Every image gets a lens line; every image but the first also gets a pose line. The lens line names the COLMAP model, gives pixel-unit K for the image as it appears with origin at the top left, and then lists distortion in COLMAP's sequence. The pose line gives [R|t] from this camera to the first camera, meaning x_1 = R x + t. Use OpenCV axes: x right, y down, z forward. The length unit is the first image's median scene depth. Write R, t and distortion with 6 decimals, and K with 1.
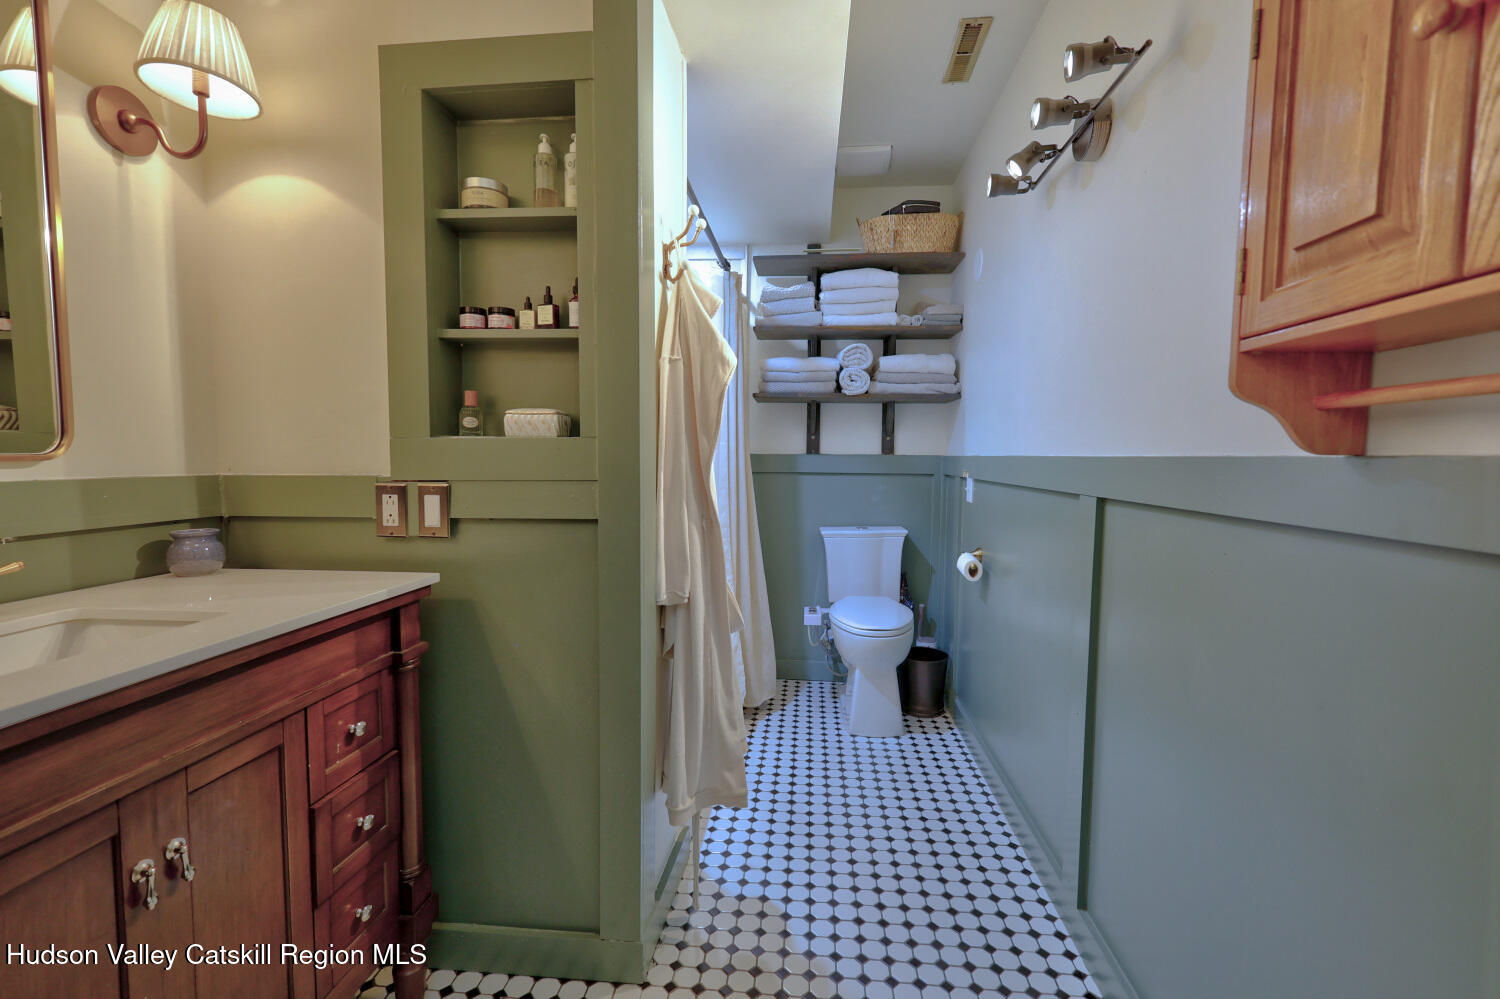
lens RADIAL K [[646.6, 0, 752.5], [0, 646.6, 495.8], [0, 0, 1]] dist [0.004800, -0.001028]
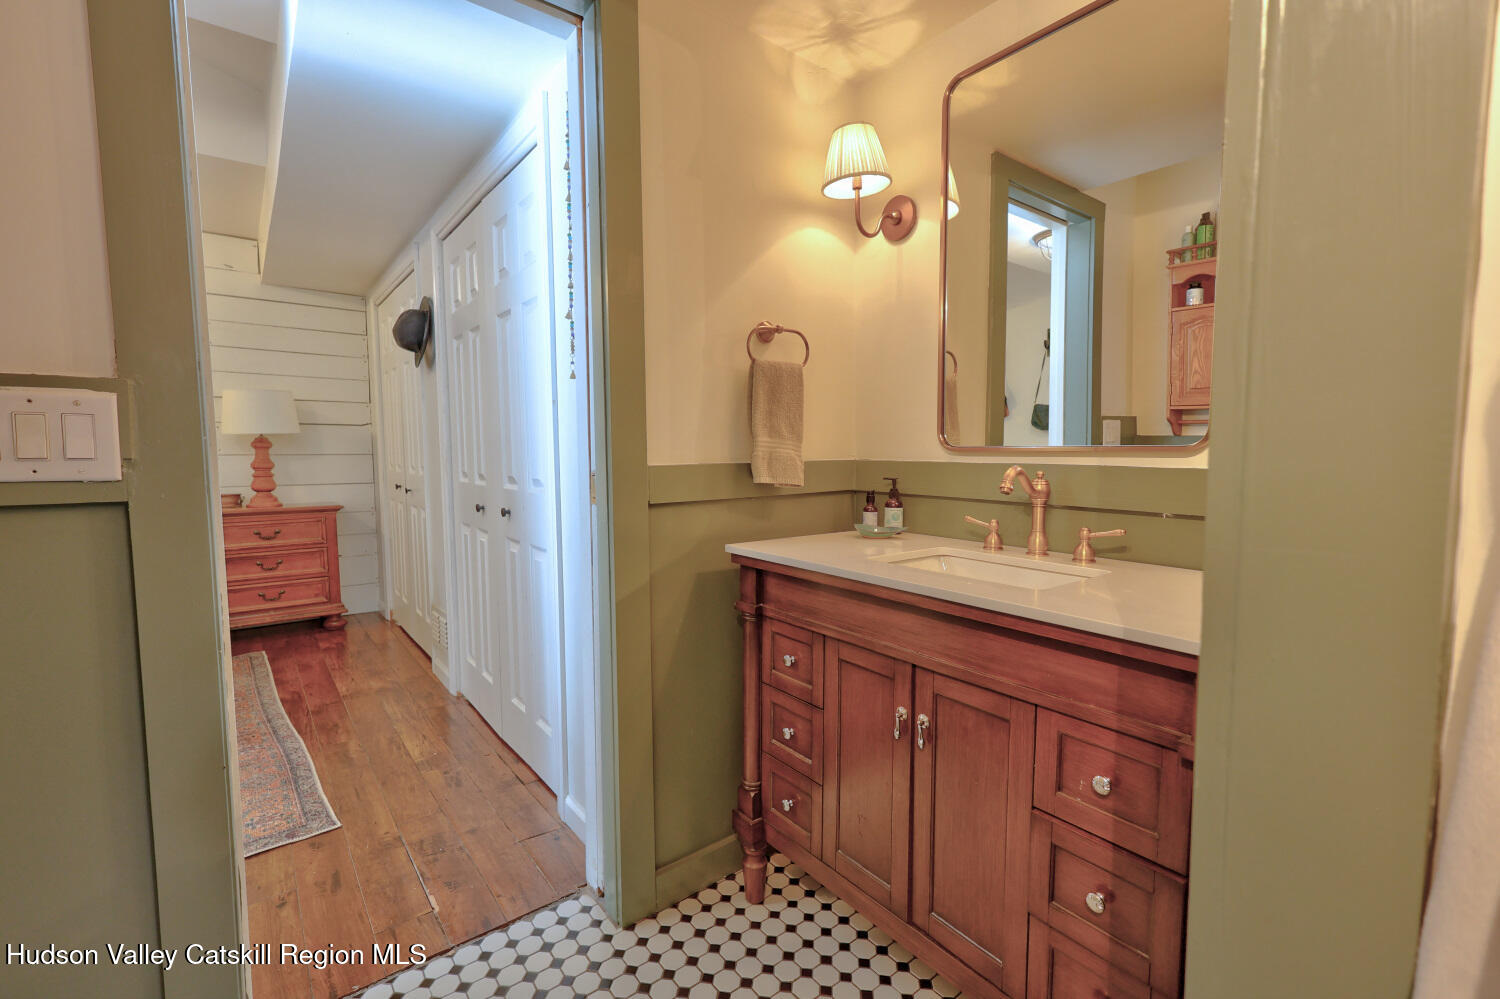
lens RADIAL K [[646.6, 0, 752.5], [0, 646.6, 495.8], [0, 0, 1]] dist [0.004800, -0.001028]
pose [[-0.722724, 0.049241, -0.689381, 0.176764], [-0.047878, 0.991495, 0.121014, -0.053093], [0.689477, 0.120466, -0.714220, 0.886881]]
